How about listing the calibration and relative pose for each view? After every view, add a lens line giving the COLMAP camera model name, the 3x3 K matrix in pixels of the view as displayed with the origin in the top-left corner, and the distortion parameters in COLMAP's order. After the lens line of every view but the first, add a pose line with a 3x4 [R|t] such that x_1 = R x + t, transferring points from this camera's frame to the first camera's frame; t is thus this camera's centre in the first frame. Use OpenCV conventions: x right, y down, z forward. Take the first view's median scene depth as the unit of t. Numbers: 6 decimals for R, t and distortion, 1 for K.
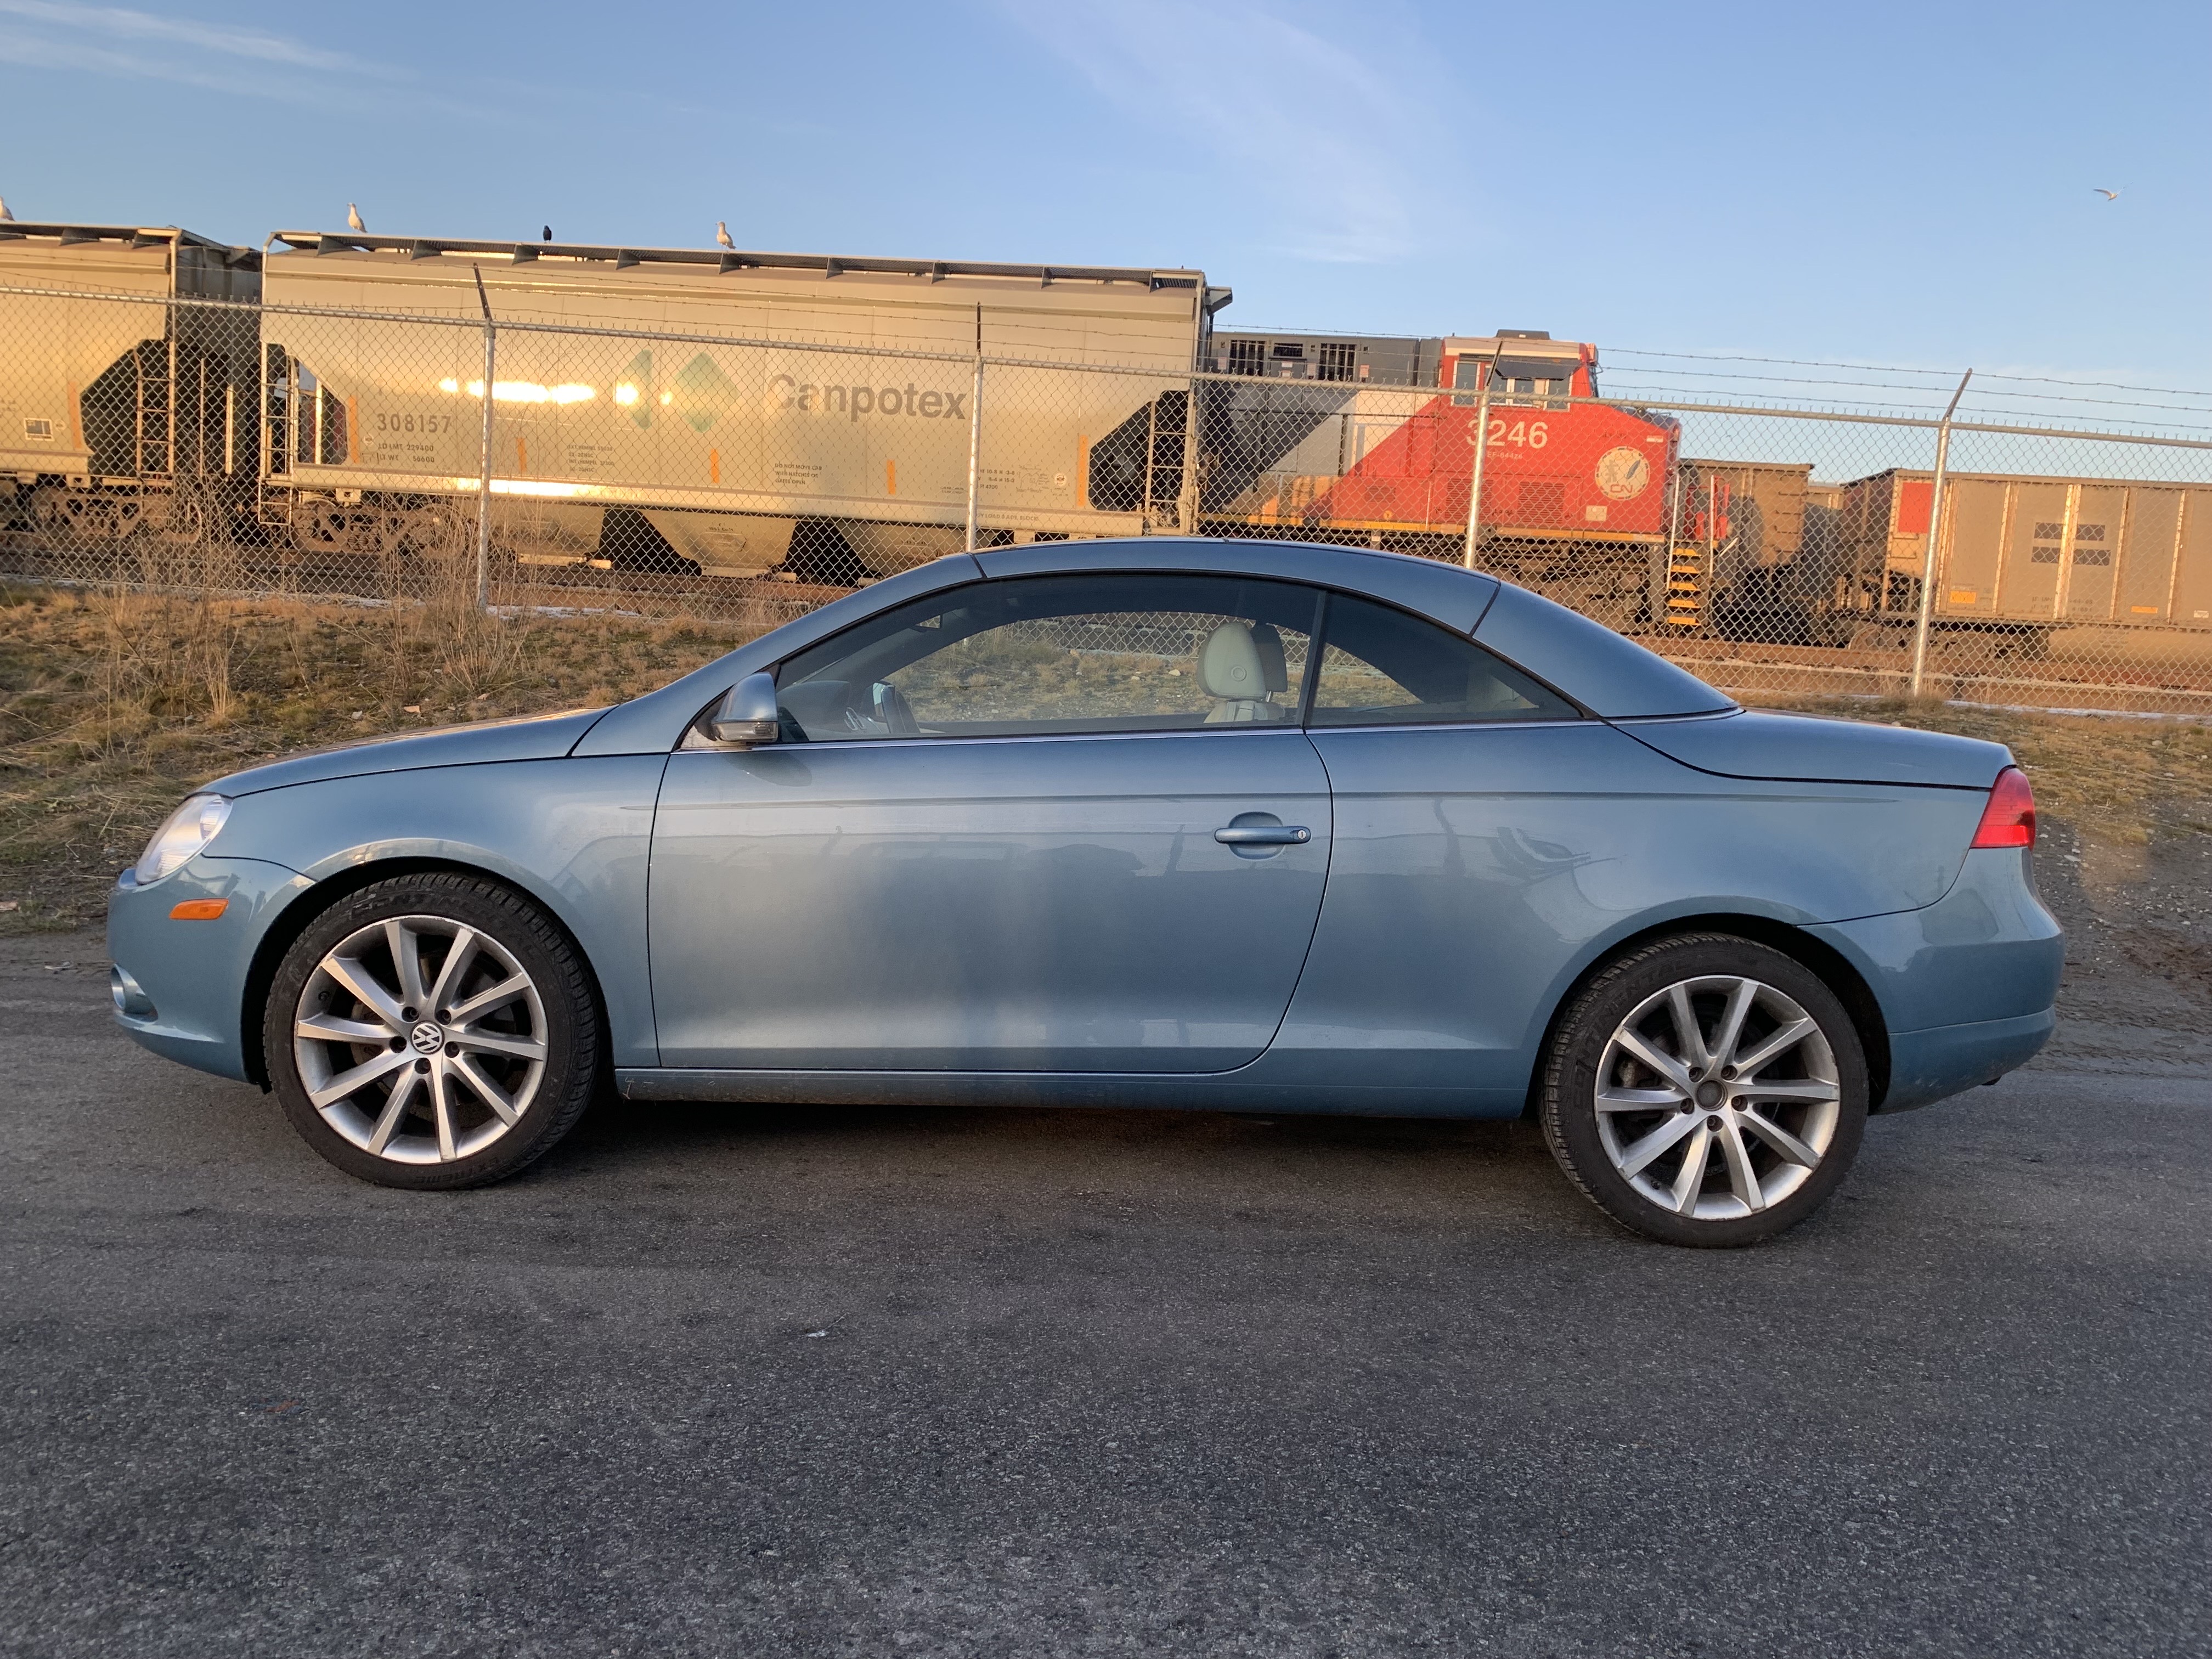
lens RADIAL K [[1714.7, 0, 1127.1], [0, 1714.7, 808.5], [0, 0, 1]] dist [0.017536, -0.022132]
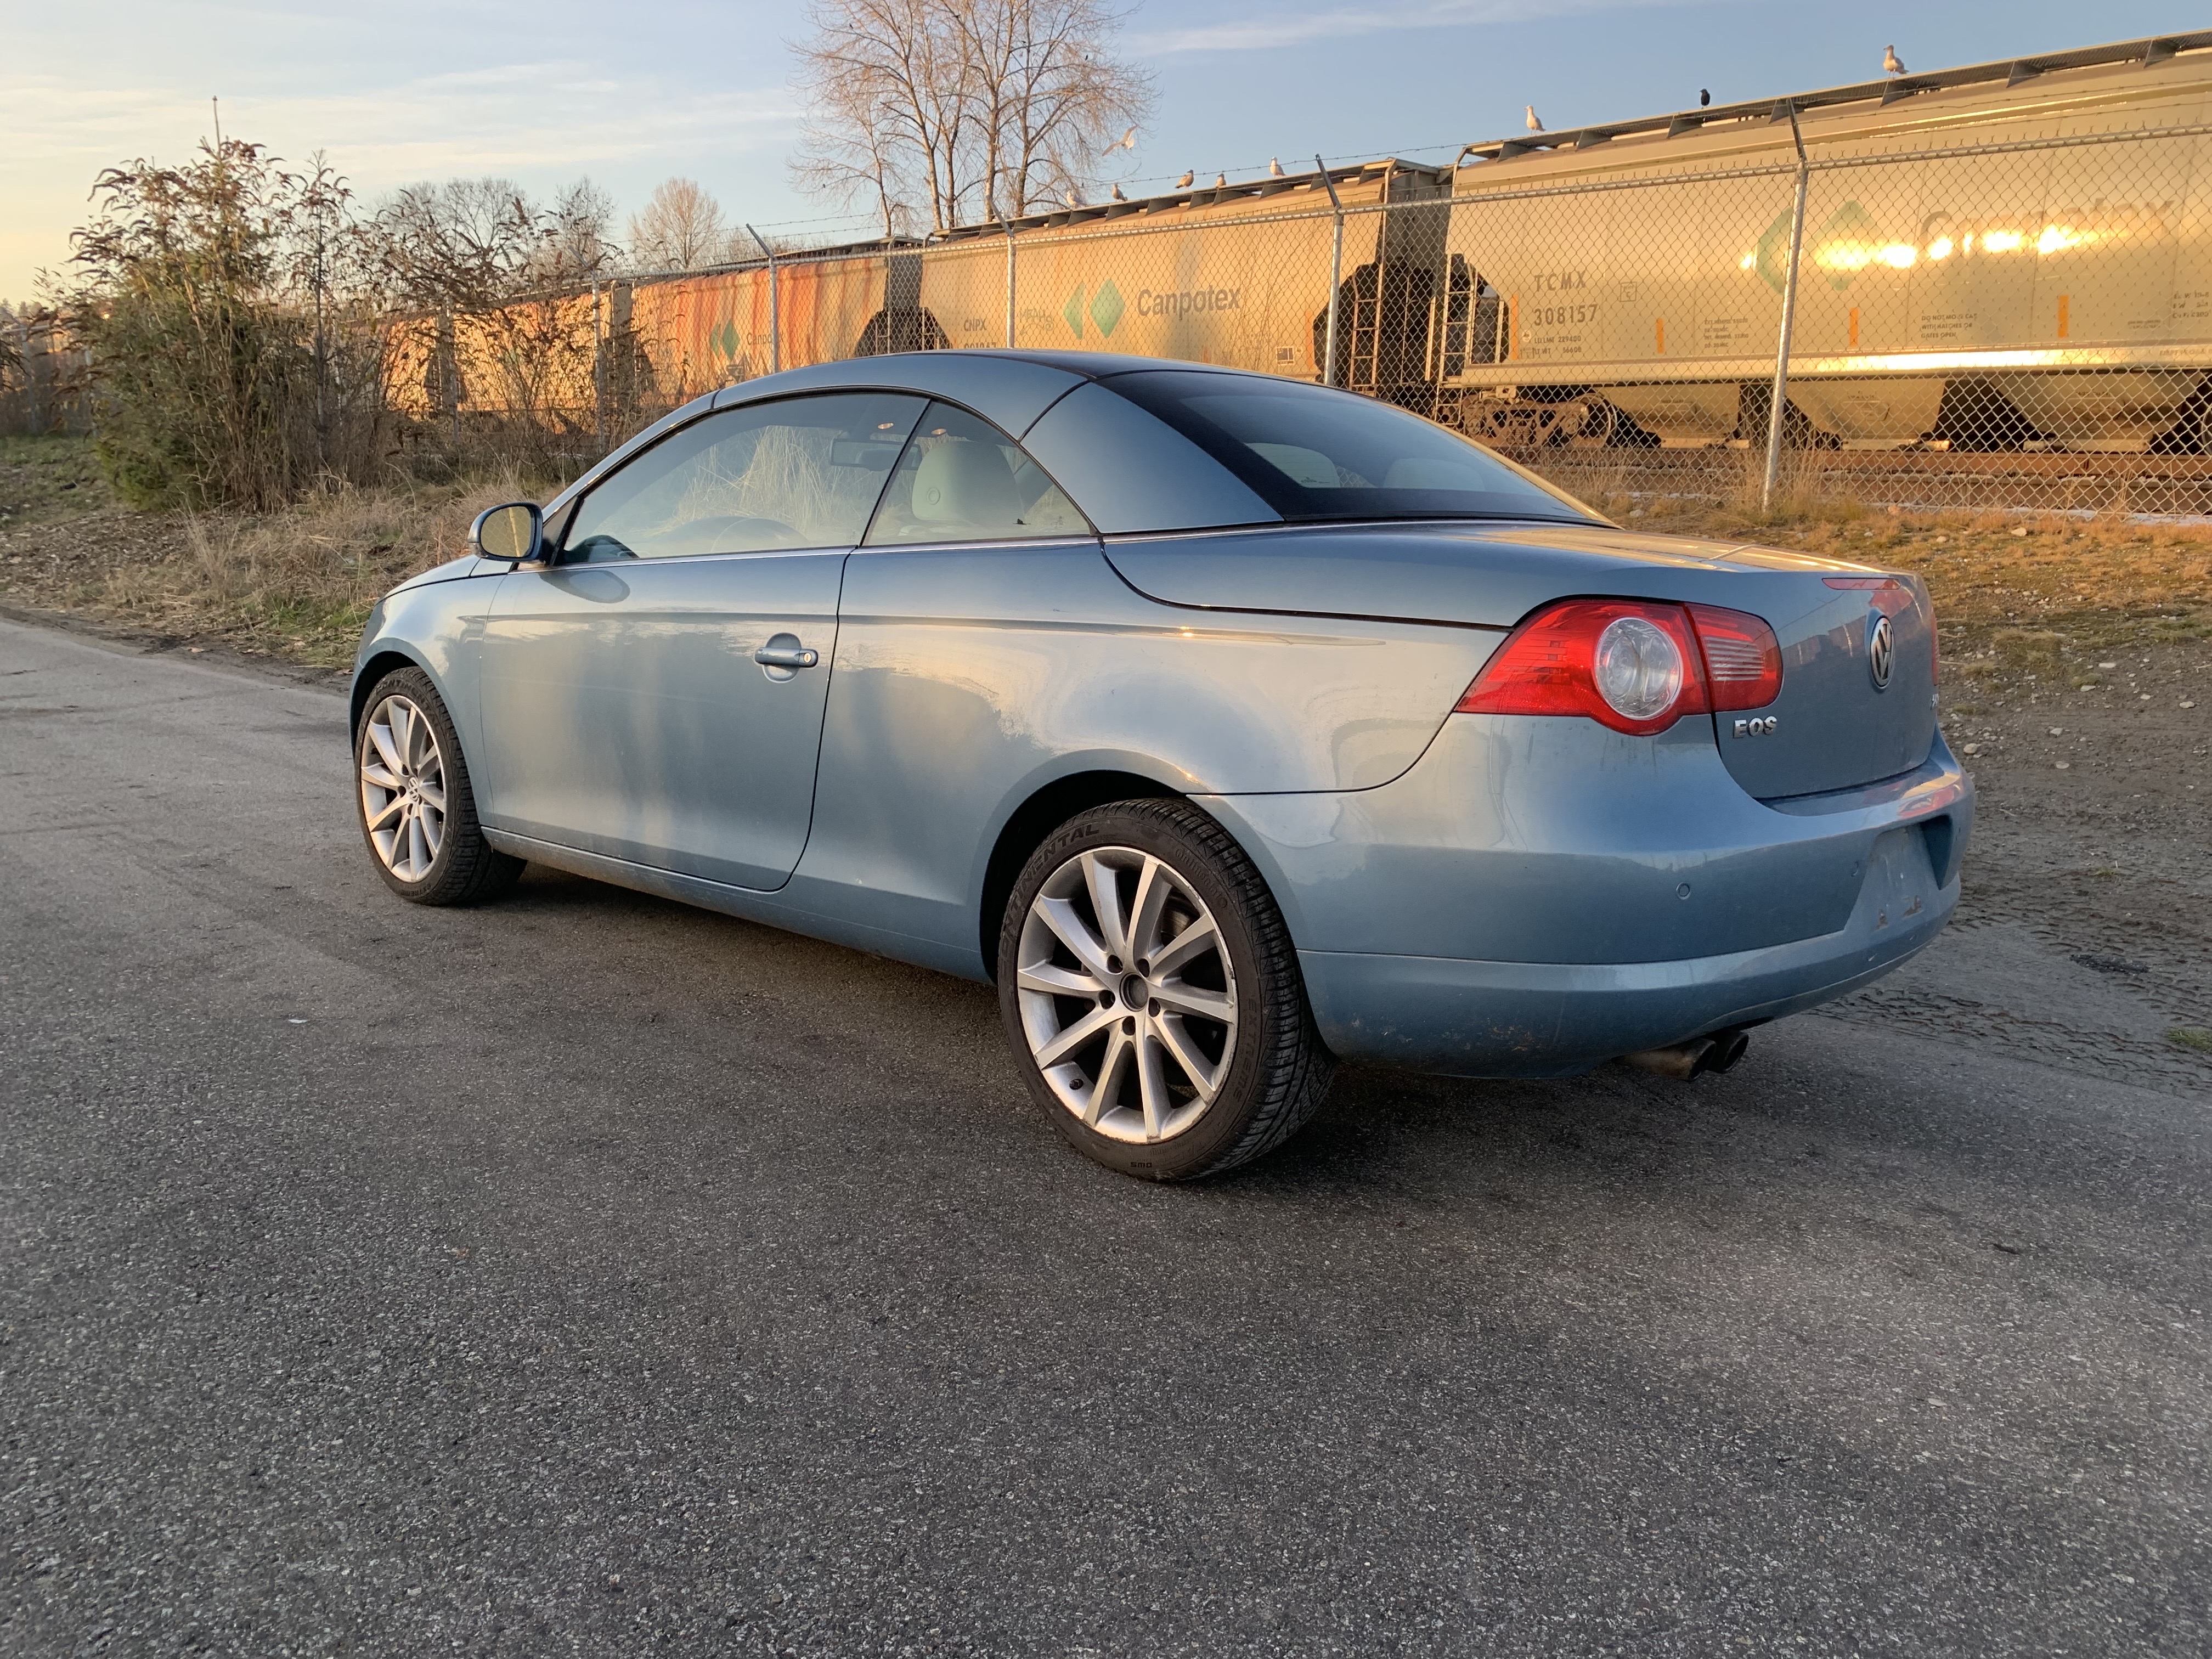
lens RADIAL K [[1714.7, 0, 1118.9], [0, 1714.7, 850.3], [0, 0, 1]] dist [0.017536, -0.022132]
pose [[0.712593, 0.105945, -0.693532, 0.142252], [-0.048428, 0.993602, 0.102026, 0.002522], [0.699904, -0.039117, 0.713165, 0.065868]]
